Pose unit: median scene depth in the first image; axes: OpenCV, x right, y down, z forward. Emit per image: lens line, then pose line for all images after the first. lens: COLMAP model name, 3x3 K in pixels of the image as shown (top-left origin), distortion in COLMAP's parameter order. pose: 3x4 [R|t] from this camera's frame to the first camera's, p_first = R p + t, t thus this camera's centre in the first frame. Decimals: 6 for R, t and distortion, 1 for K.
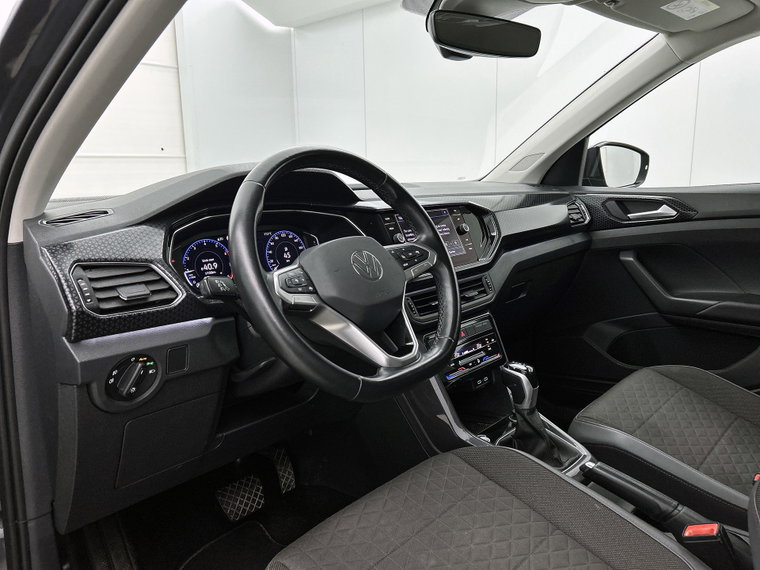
lens RADIAL K [[575.0, 0, 380.0], [0, 575.0, 285.0], [0, 0, 1]] dist [0.050044, -0.000059]
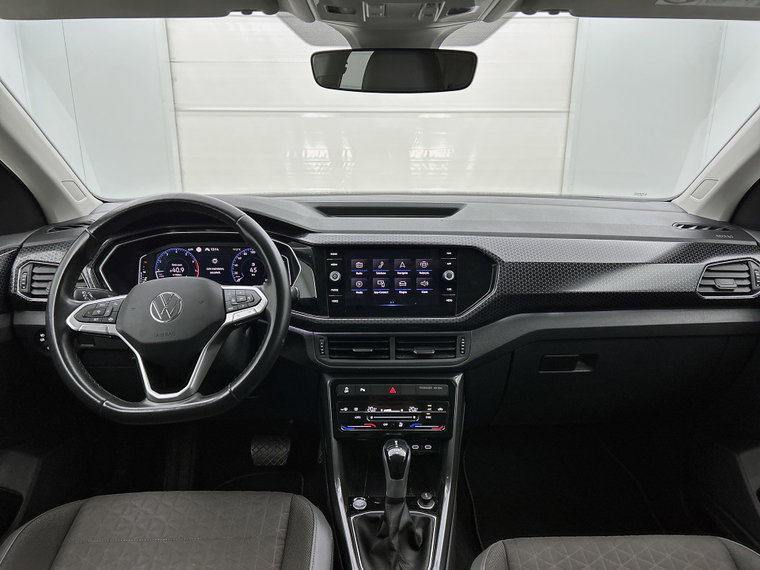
lens RADIAL K [[578.4, 0, 380.0], [0, 578.4, 285.0], [0, 0, 1]] dist [0.011122, -0.002576]
pose [[0.684061, 0.236453, -0.690036, 0.818104], [-0.155496, 0.971527, 0.178762, -0.270496], [0.712658, -0.014986, 0.701352, 0.383645]]
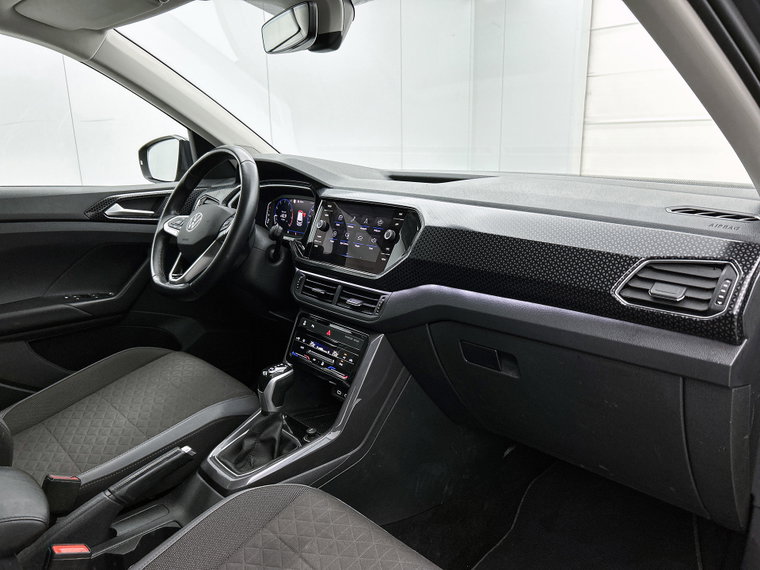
lens RADIAL K [[575.0, 0, 380.0], [0, 575.0, 285.0], [0, 0, 1]] dist [0.050044, -0.000059]
pose [[-0.087557, 0.264844, -0.960308, 1.203627], [-0.175846, 0.944763, 0.276589, -0.318956], [0.980516, 0.193084, -0.036149, 1.245754]]
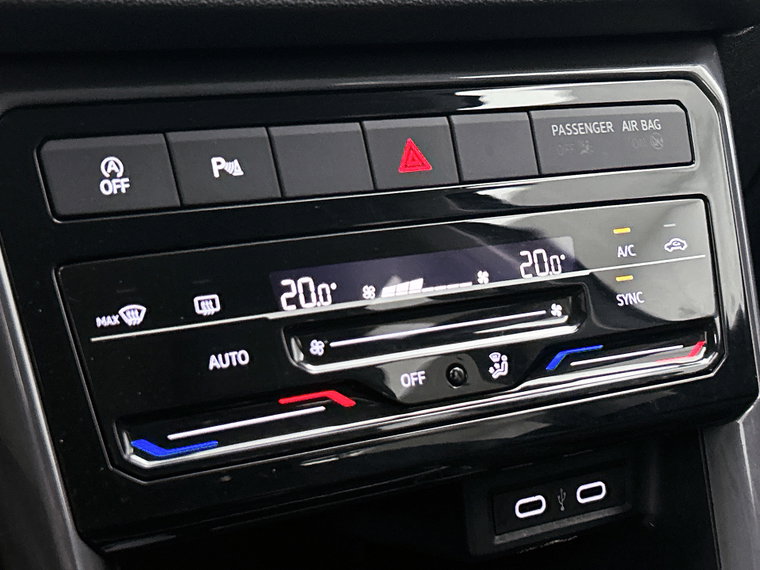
lens RADIAL K [[1313.0, 0, 380.0], [0, 1313.0, 285.0], [0, 0, 1]] dist [0.175018, 0.034102]
pose [[0.955255, 0.150787, -0.254464, 0.249534], [-0.122505, 0.984736, 0.123643, 0.086575], [0.269224, -0.086937, 0.959146, 0.778357]]
